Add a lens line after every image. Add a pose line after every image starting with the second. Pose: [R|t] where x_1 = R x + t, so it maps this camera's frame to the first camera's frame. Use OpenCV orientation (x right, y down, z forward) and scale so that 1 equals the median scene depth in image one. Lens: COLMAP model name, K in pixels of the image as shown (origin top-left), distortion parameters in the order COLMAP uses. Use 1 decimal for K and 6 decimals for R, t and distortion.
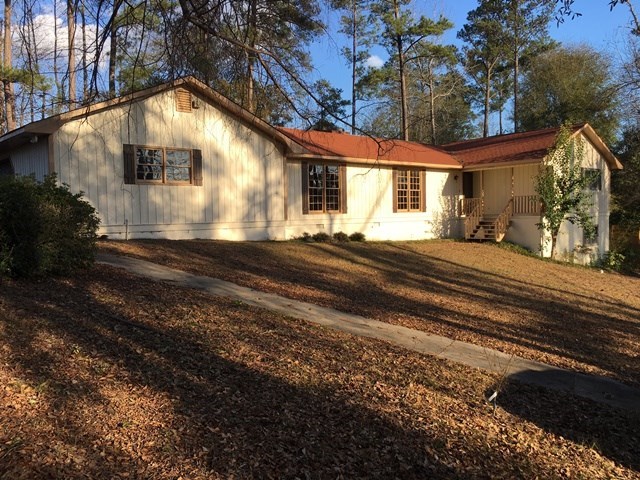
lens RADIAL K [[541.5, 0, 319.2], [0, 541.5, 236.5], [0, 0, 1]] dist [0.079943, -0.109317]
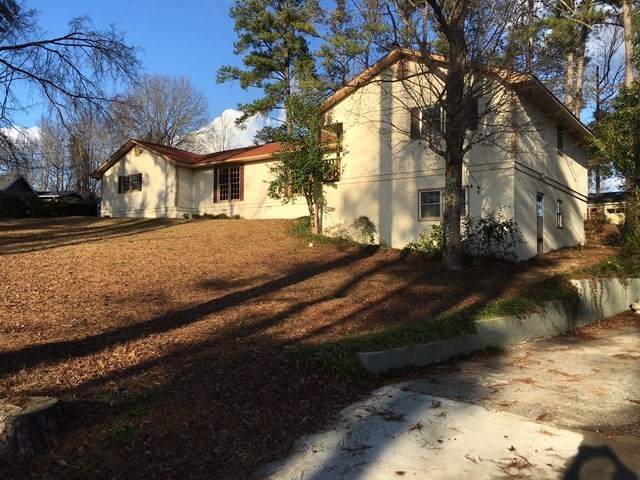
lens RADIAL K [[541.5, 0, 319.2], [0, 541.5, 236.5], [0, 0, 1]] dist [0.079943, -0.109317]
pose [[0.220664, -0.013463, -0.975257, 1.718393], [-0.038347, 0.999012, -0.022468, 0.083263], [0.974596, 0.042356, 0.219929, 1.104549]]
